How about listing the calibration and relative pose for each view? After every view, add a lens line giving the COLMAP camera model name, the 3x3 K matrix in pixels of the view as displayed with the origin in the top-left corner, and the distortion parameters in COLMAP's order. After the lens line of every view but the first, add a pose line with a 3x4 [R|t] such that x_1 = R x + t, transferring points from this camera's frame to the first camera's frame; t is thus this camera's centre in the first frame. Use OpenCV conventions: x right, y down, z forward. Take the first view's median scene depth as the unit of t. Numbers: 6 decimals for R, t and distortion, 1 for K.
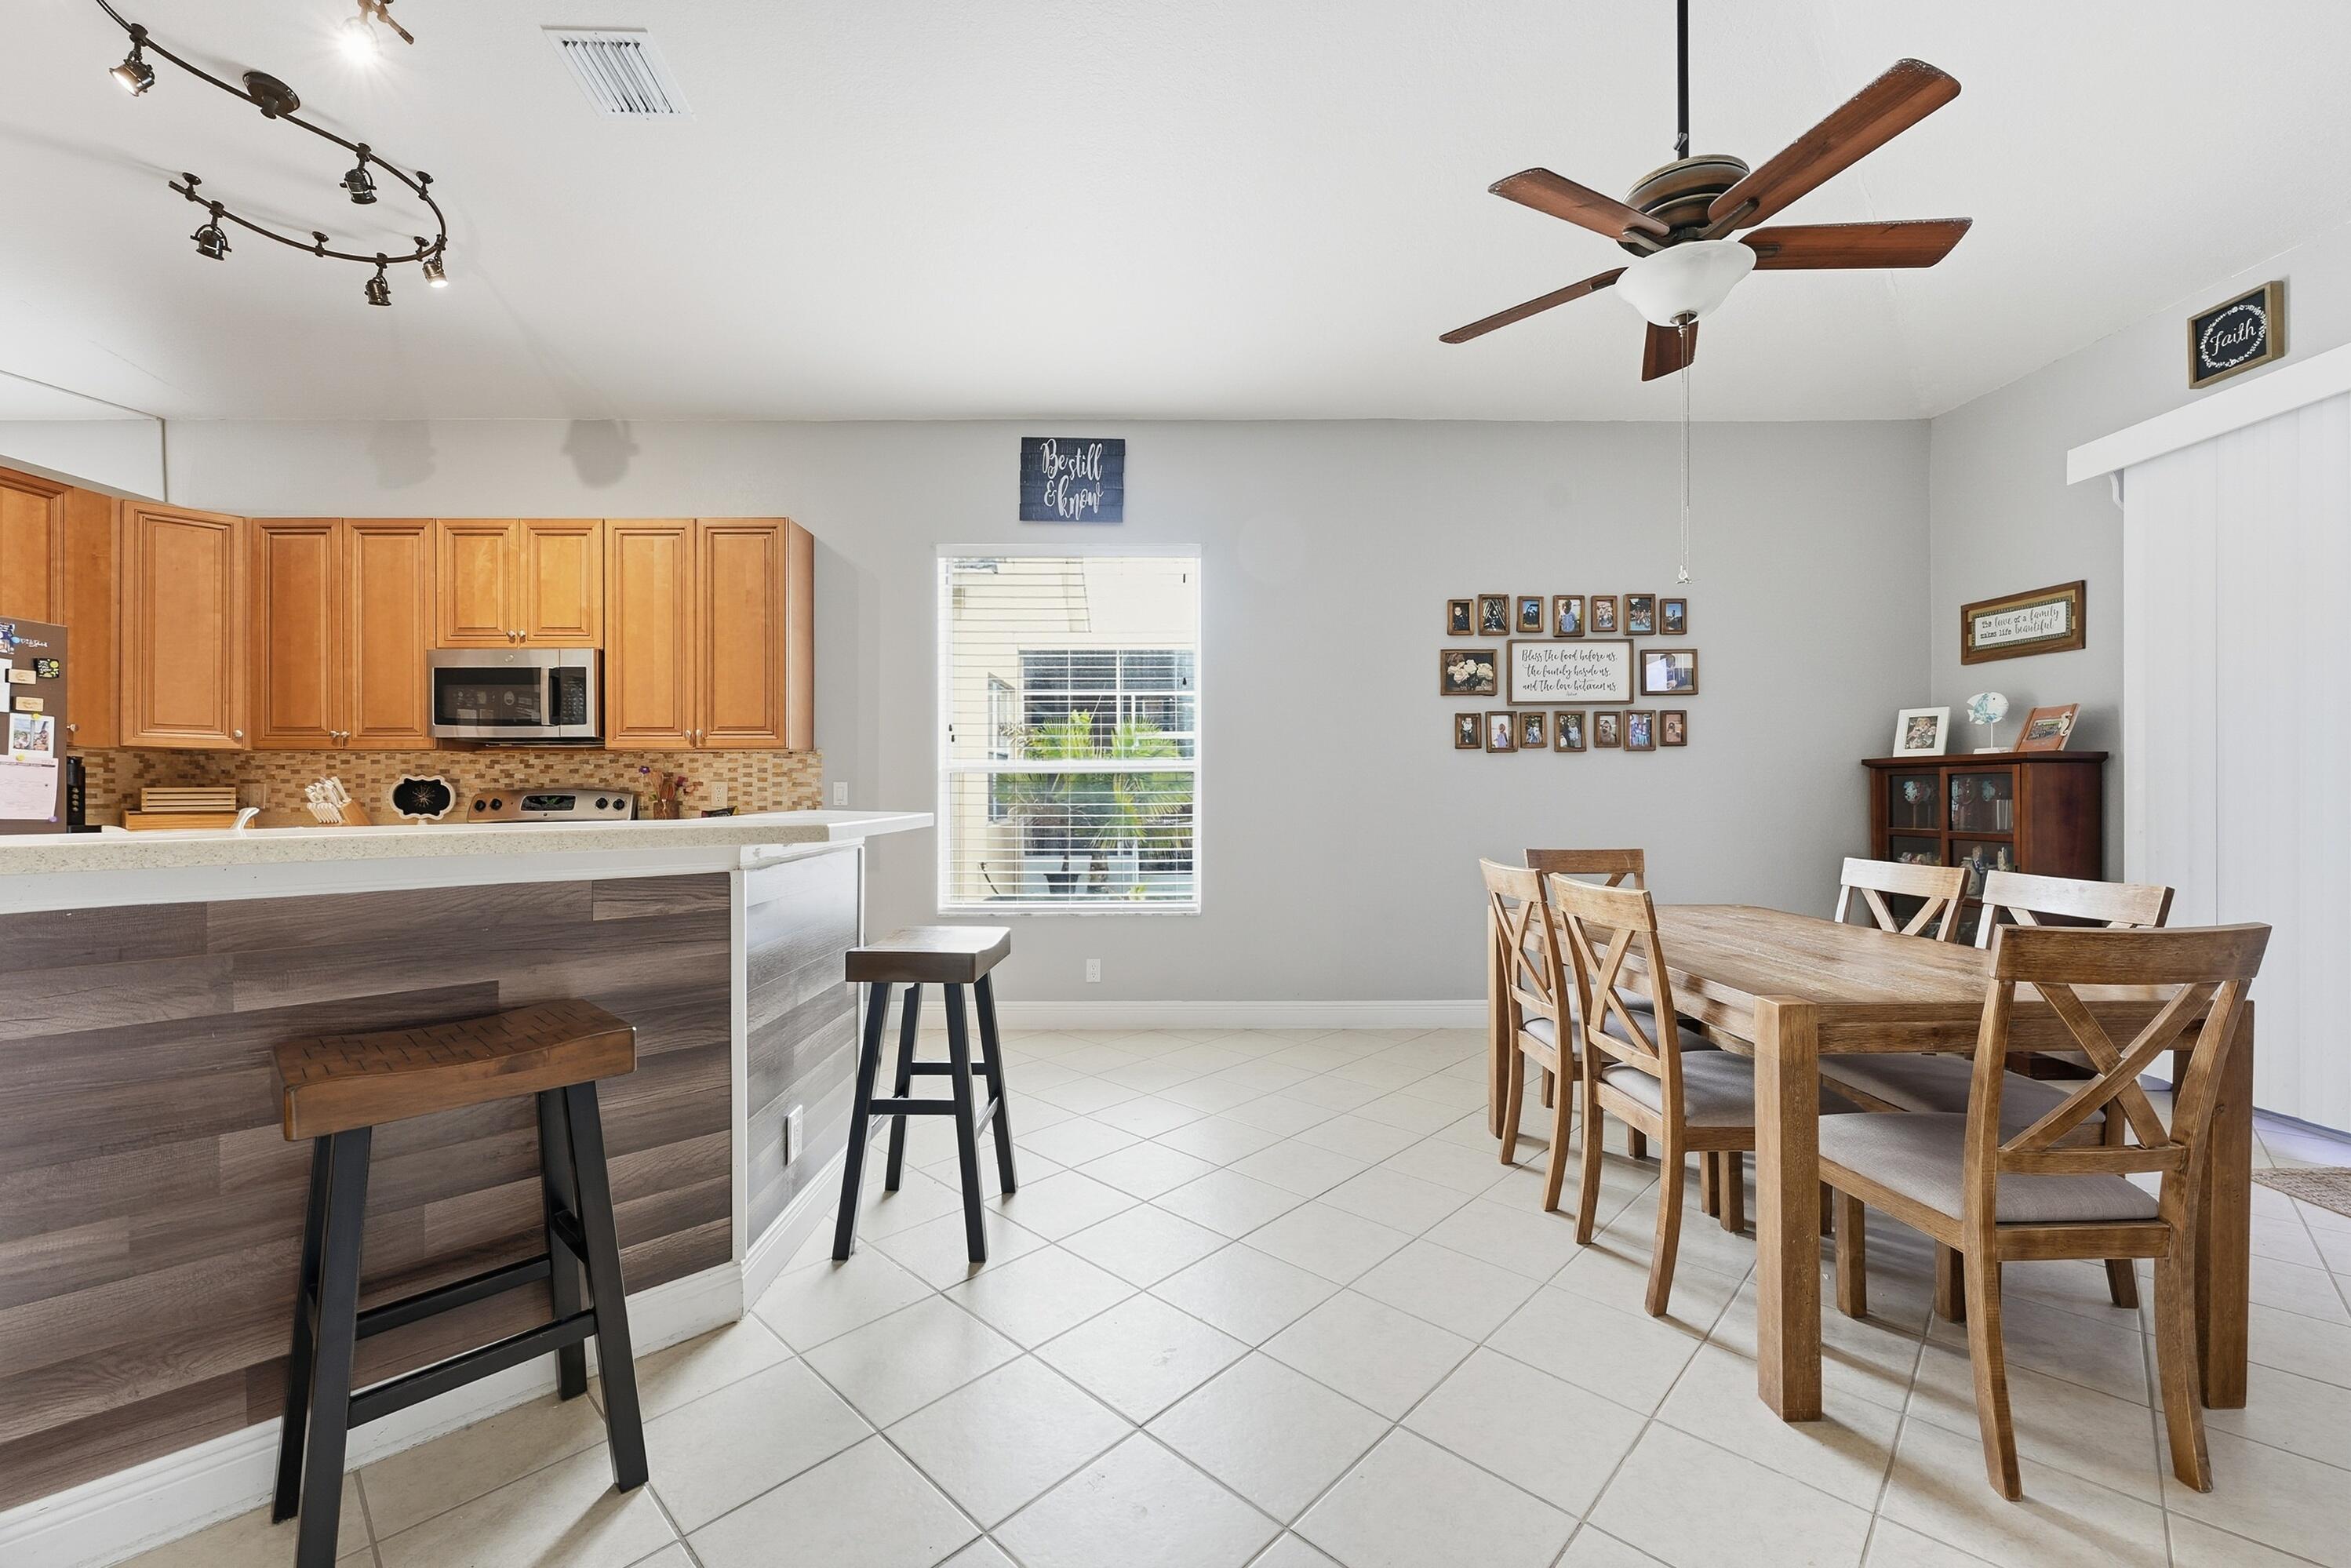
lens RADIAL K [[947.8, 0, 1175.5], [0, 947.8, 784.0], [0, 0, 1]] dist [0.002050, -0.000007]
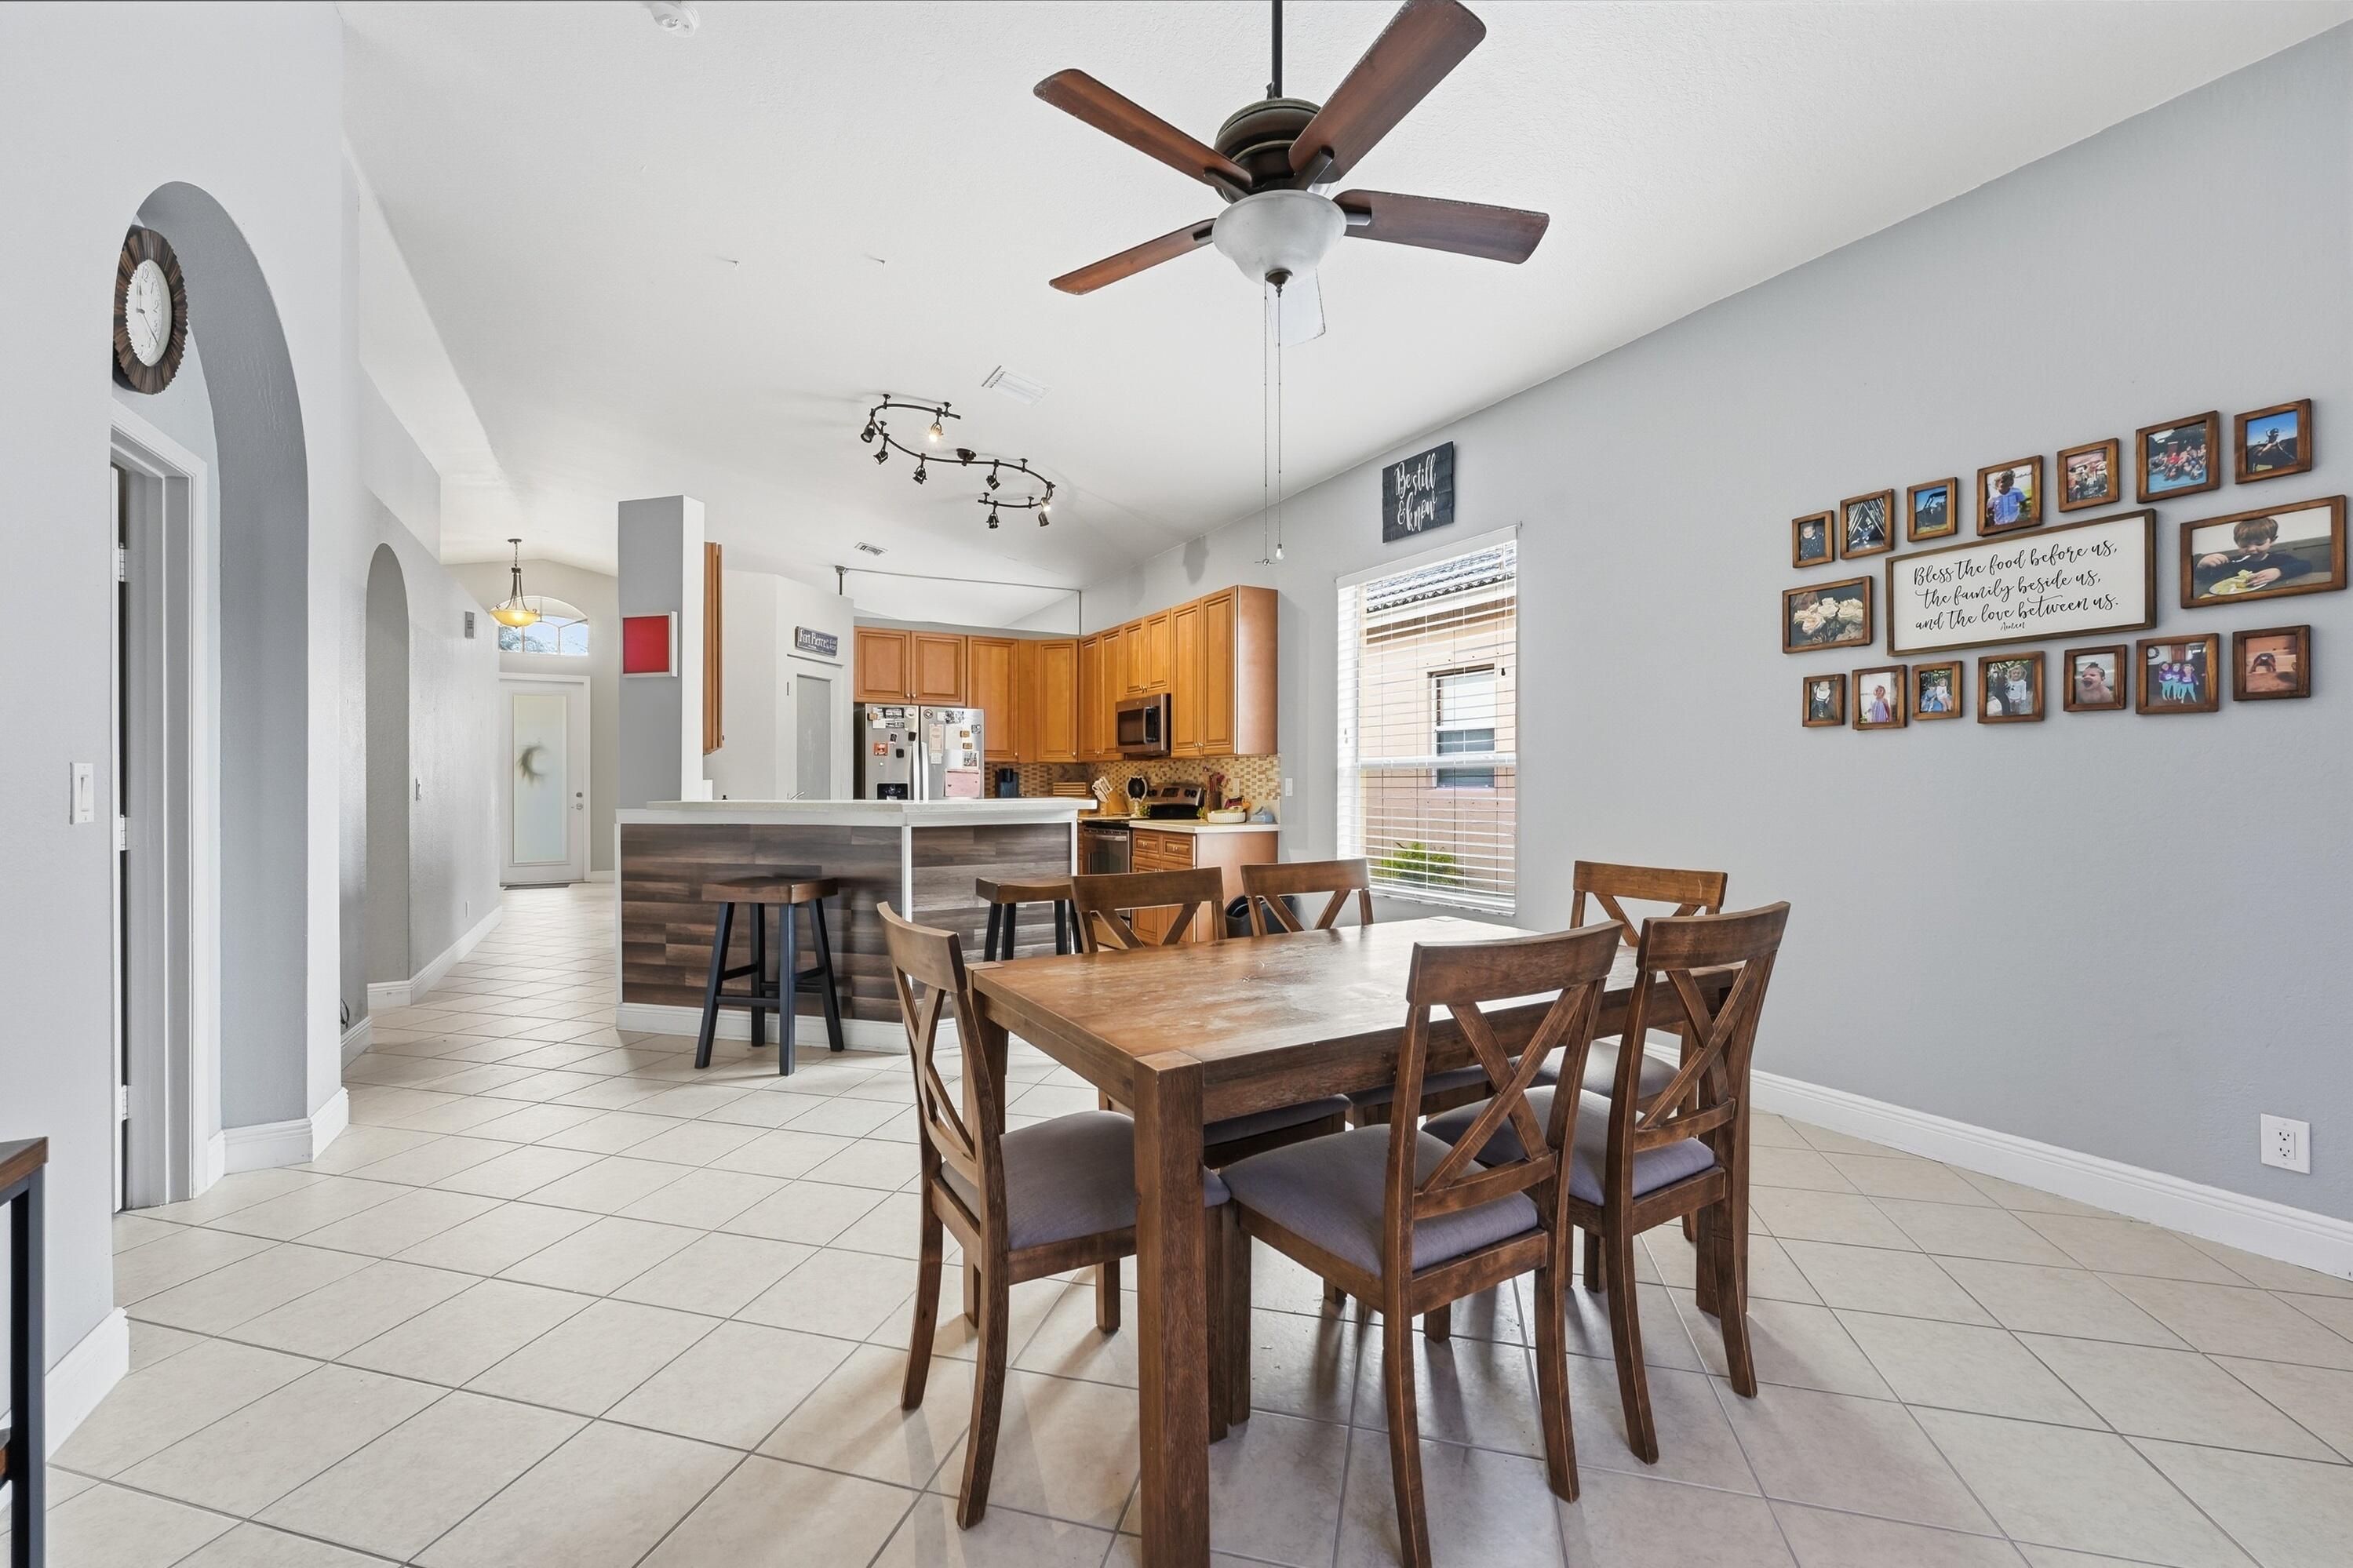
lens RADIAL K [[931.1, 0, 1176.5], [0, 931.1, 784.0], [0, 0, 1]] dist [-0.002145, -0.000552]
pose [[0.483701, 0.001303, -0.875233, 0.676062], [0.005693, 0.999973, 0.004634, -0.000678], [0.875215, -0.007224, 0.483680, 0.252362]]
